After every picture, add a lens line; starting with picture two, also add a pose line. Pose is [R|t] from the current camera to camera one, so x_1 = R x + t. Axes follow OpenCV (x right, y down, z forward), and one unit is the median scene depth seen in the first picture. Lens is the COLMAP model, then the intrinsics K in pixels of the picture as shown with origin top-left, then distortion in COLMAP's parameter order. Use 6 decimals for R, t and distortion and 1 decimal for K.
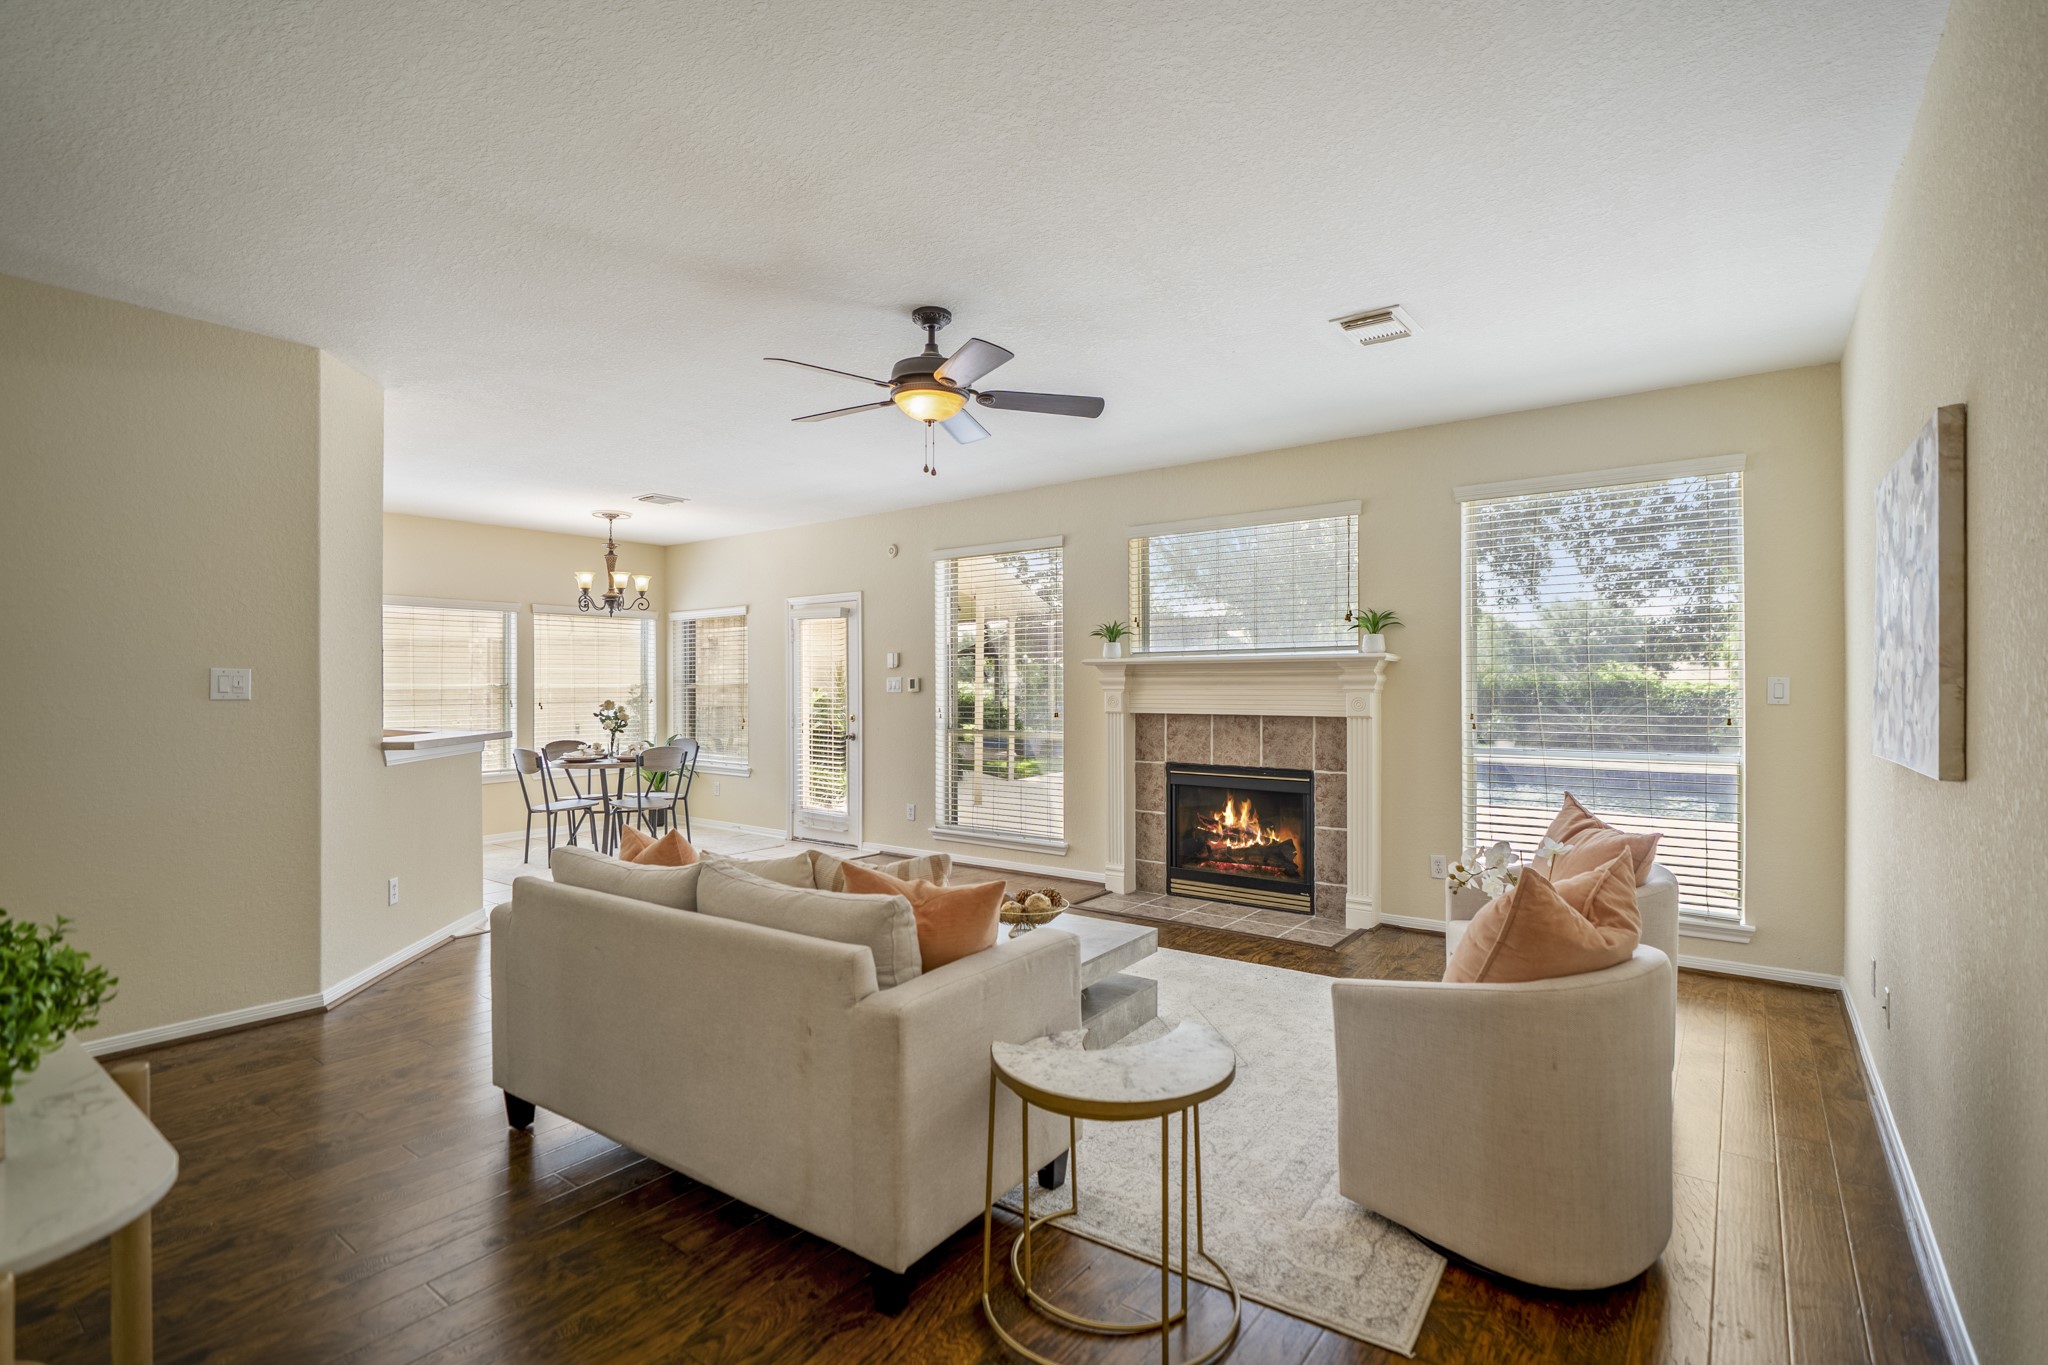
lens RADIAL K [[935.5, 0, 1029.0], [0, 935.5, 684.6], [0, 0, 1]] dist [-0.000116, 0.000113]
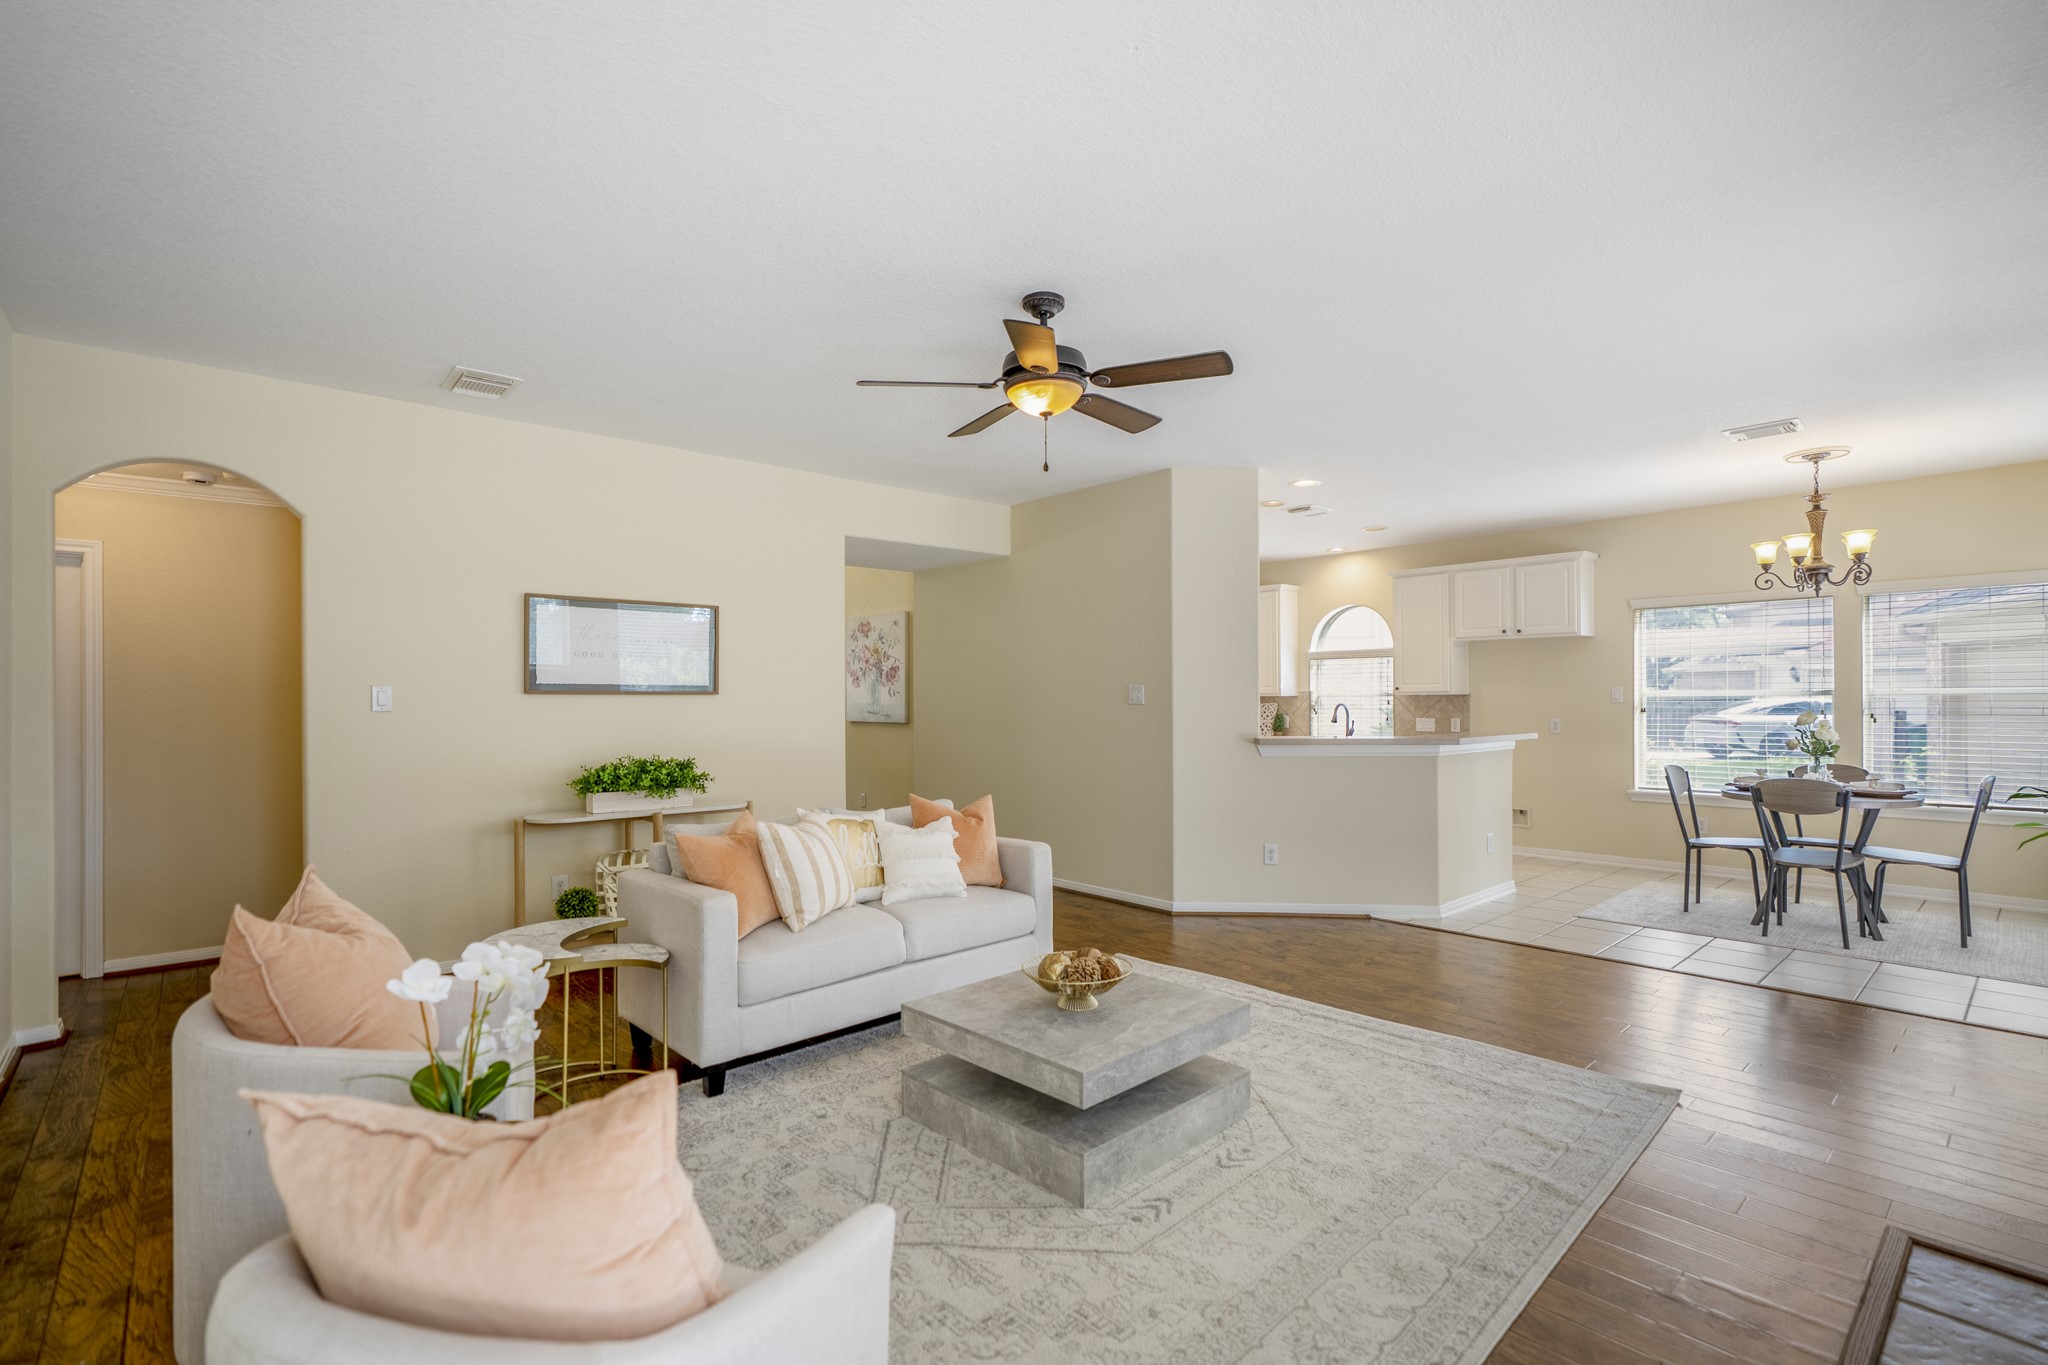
lens RADIAL K [[935.5, 0, 1029.0], [0, 935.5, 684.6], [0, 0, 1]] dist [-0.000116, 0.000113]
pose [[-0.183133, -0.014455, -0.982982, 0.393864], [0.008813, 0.999828, -0.016345, 0.003295], [0.983049, -0.011657, -0.182974, 0.550852]]
